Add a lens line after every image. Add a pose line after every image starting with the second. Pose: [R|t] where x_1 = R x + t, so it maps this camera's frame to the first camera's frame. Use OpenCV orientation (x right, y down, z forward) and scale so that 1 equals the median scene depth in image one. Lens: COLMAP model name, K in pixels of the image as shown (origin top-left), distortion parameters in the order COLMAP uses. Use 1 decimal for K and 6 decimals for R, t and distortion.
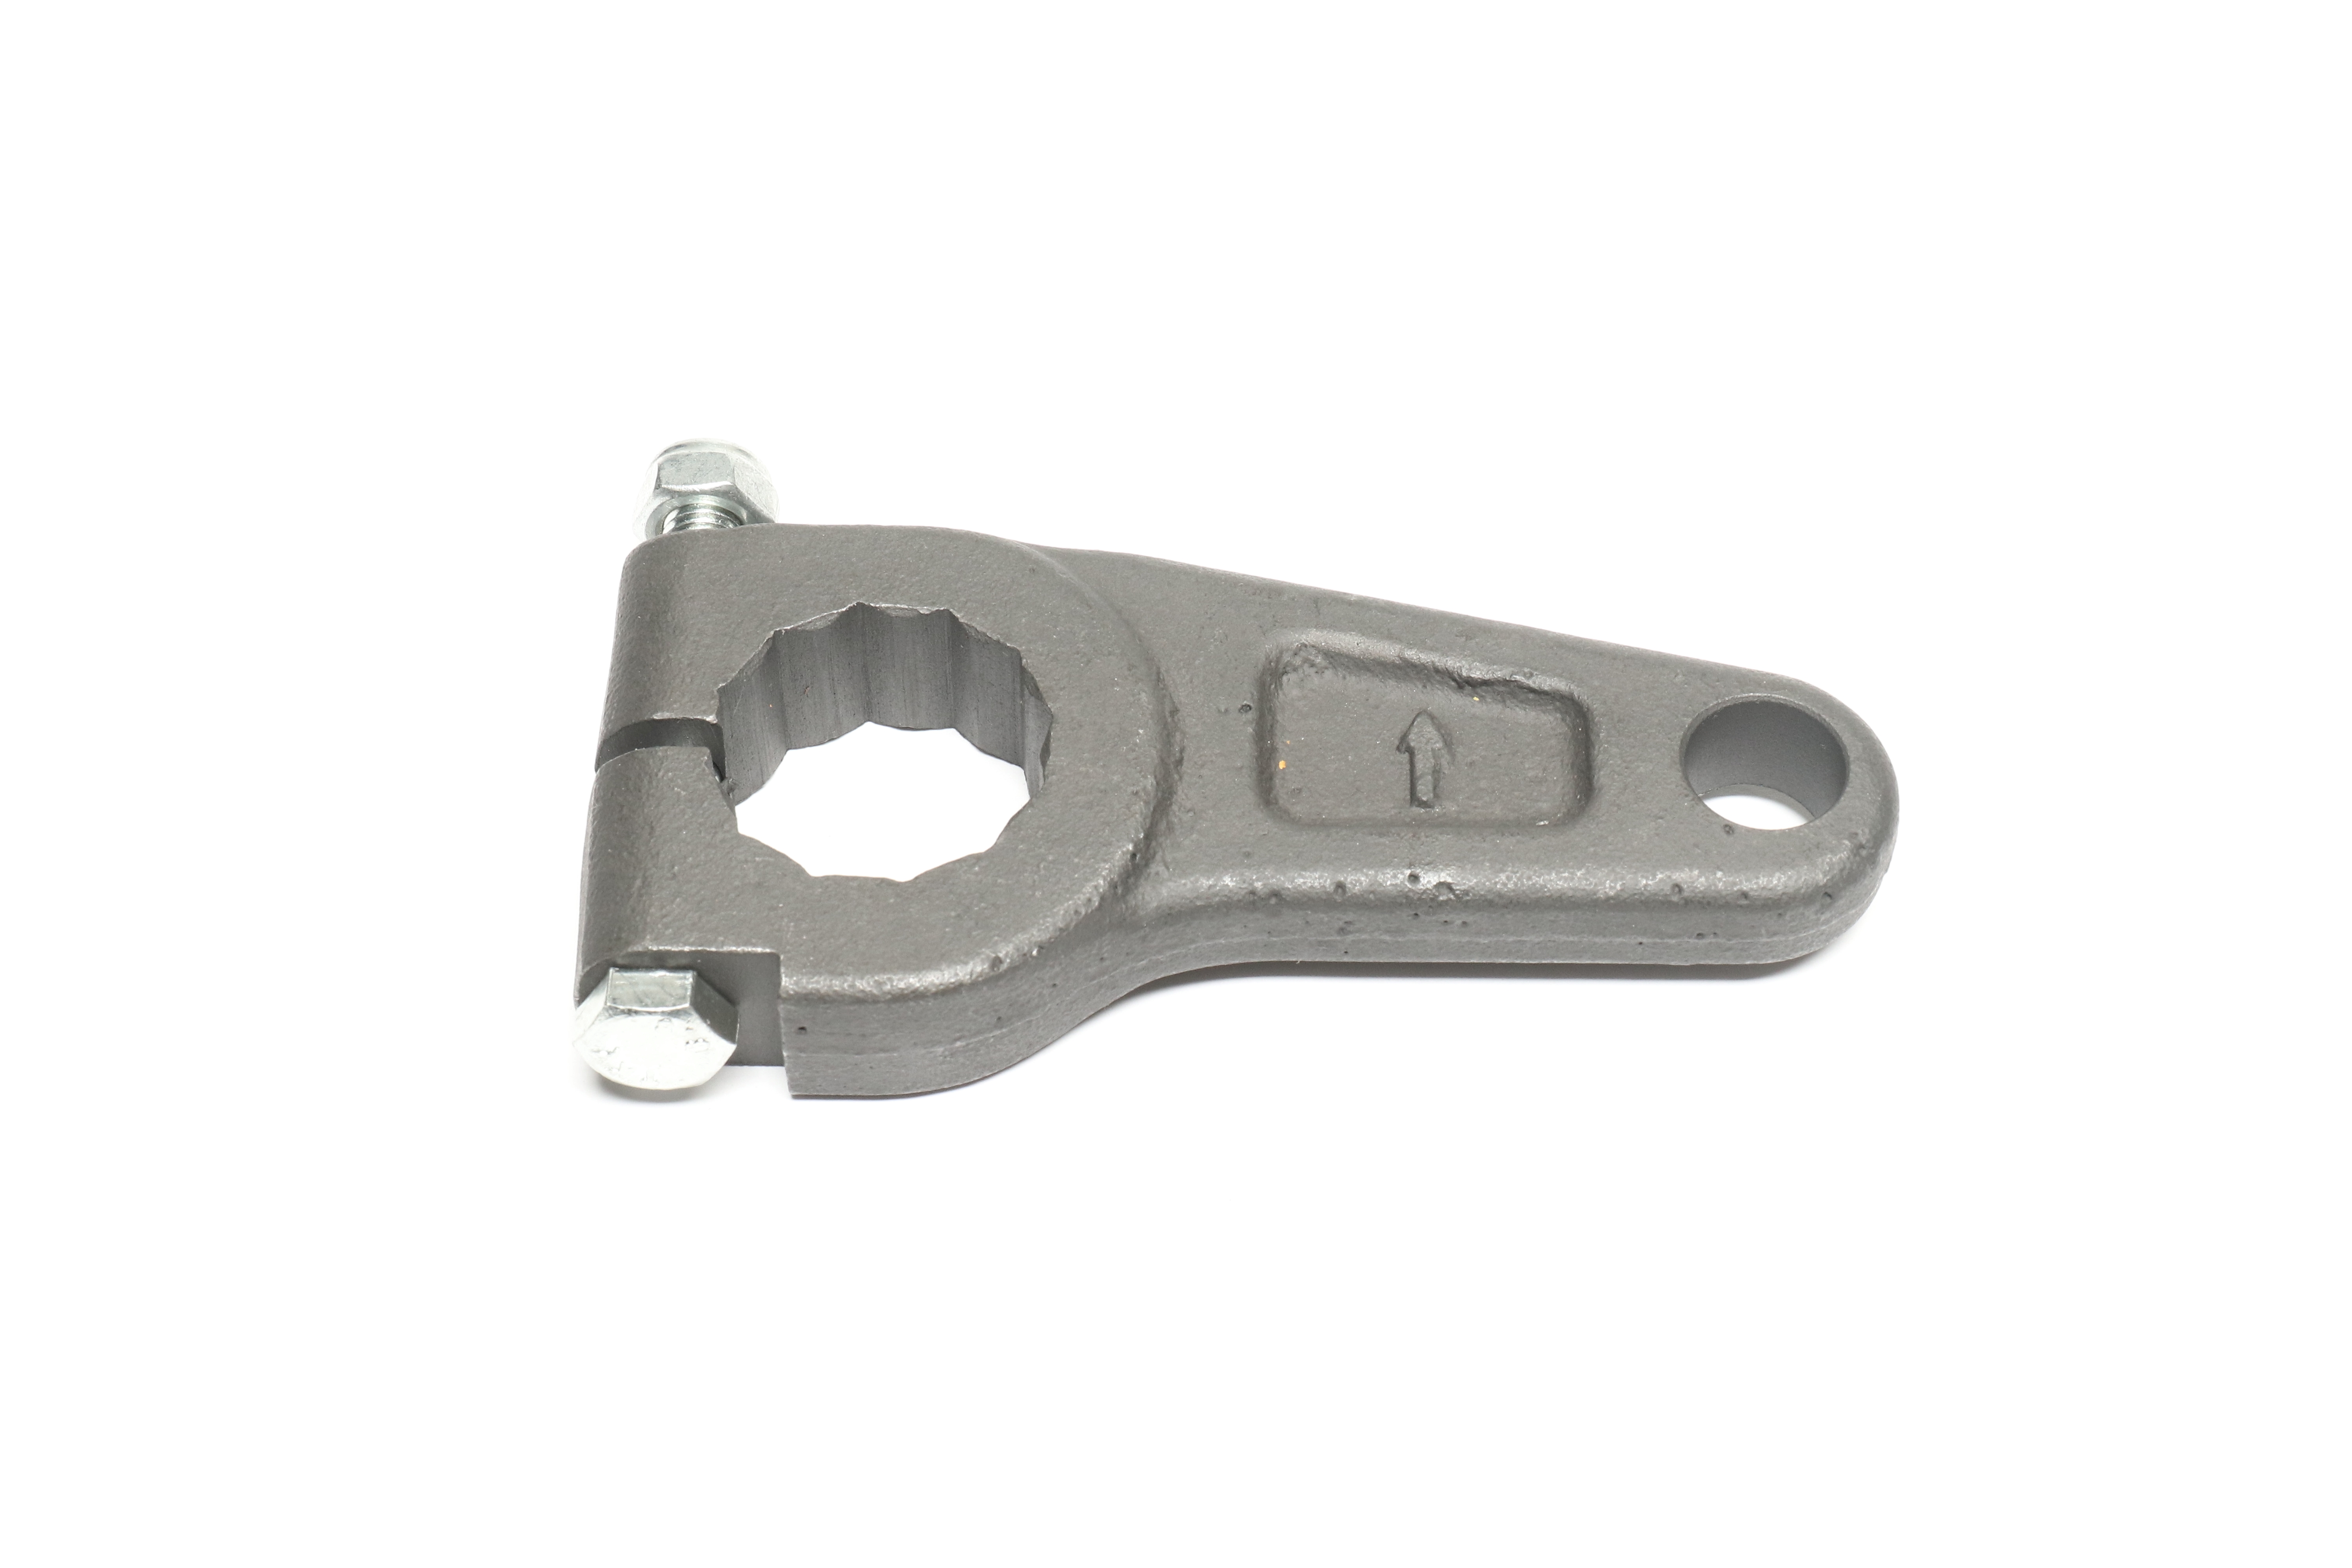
lens RADIAL K [[4831.9, 0, 1176.0], [0, 4831.9, 784.0], [0, 0, 1]] dist [-0.027389, -0.047749]
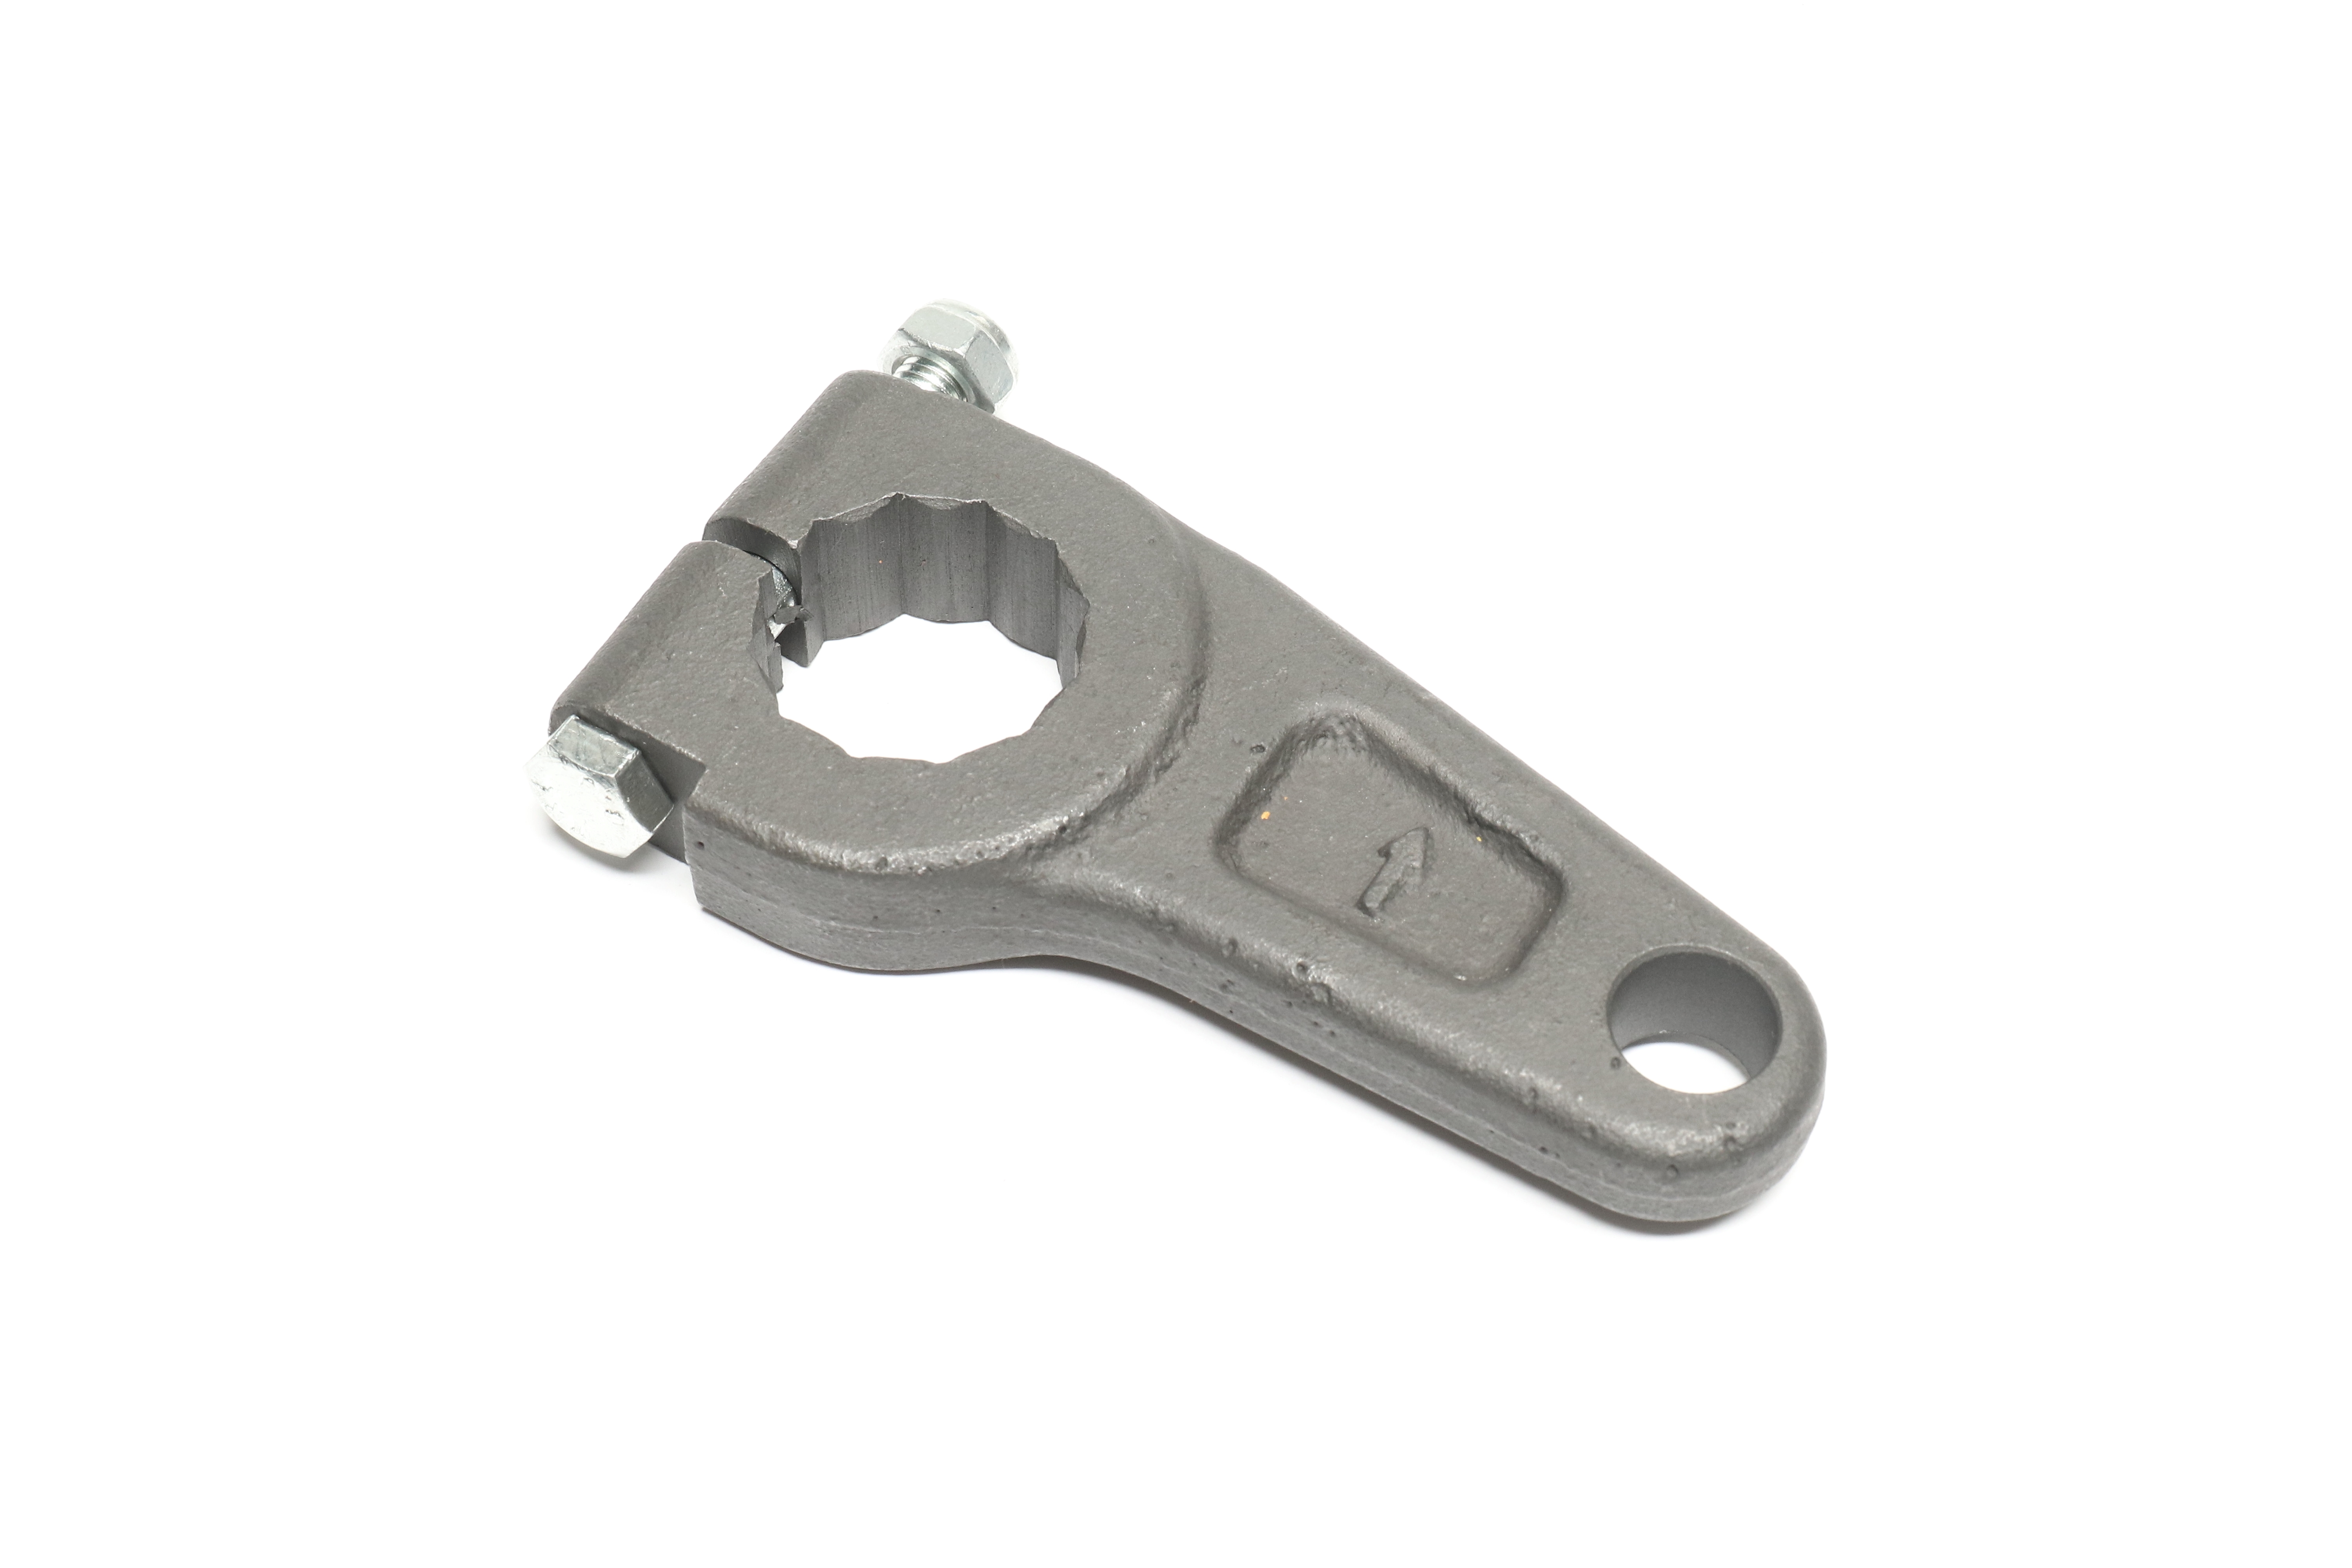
lens RADIAL K [[4825.1, 0, 1176.0], [0, 4825.1, 784.0], [0, 0, 1]] dist [0.024670, 0.042738]
pose [[0.853839, 0.409514, -0.321336, 0.326513], [-0.409725, 0.909491, 0.070361, -0.073015], [0.321066, 0.071583, 0.944348, 0.059921]]
